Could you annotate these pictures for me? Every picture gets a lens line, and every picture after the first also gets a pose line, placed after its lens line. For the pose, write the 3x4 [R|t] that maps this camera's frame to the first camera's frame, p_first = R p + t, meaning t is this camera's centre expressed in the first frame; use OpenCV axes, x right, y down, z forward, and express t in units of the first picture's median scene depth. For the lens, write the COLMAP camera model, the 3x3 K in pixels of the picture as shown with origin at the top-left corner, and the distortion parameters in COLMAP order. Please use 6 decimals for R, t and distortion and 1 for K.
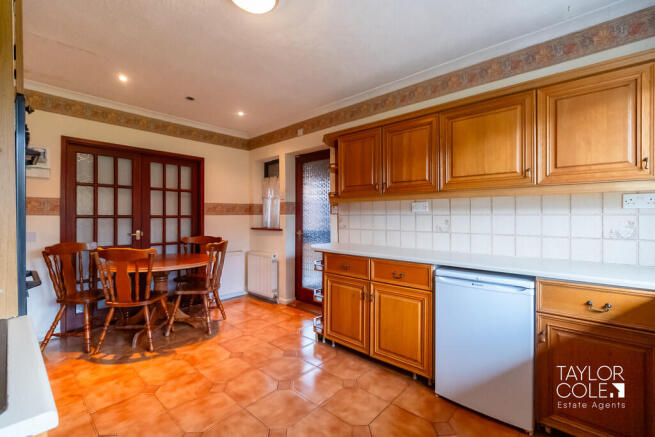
lens RADIAL K [[284.7, 0, 326.9], [0, 284.7, 218.8], [0, 0, 1]] dist [-0.003181, -0.001055]
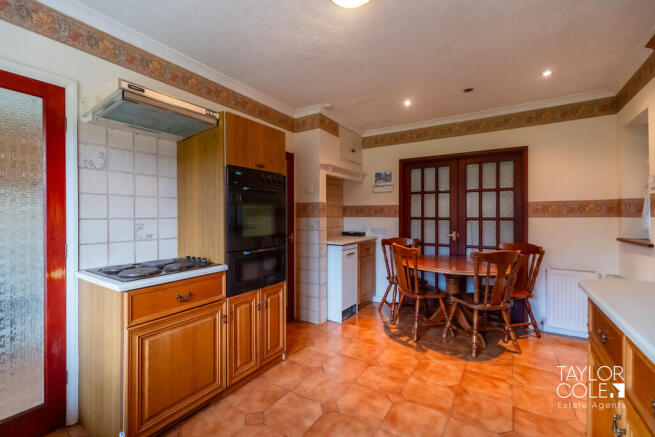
lens RADIAL K [[284.7, 0, 325.2], [0, 284.7, 216.2], [0, 0, 1]] dist [-0.003181, -0.001055]
pose [[0.152696, -0.003020, -0.988269, 0.376975], [-0.014107, 0.999887, -0.005235, -0.005154], [0.988173, 0.014741, 0.152636, 0.437402]]
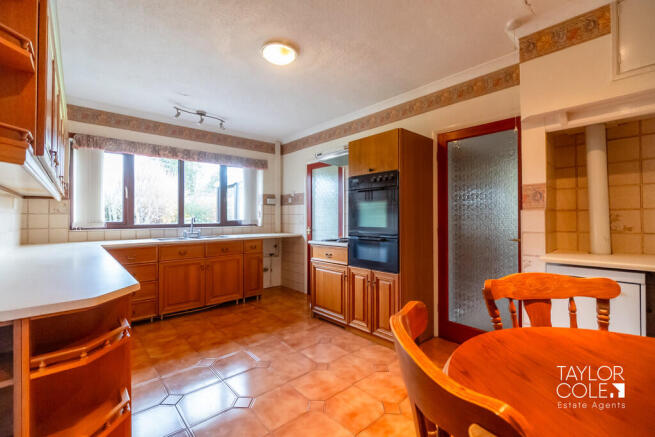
lens RADIAL K [[284.7, 0, 329.0], [0, 284.7, 213.5], [0, 0, 1]] dist [-0.003181, -0.001055]
pose [[-0.993658, 0.006716, 0.112247, -0.376735], [0.007448, 0.999954, 0.006106, -0.005832], [-0.112201, 0.006903, -0.993662, 1.342489]]
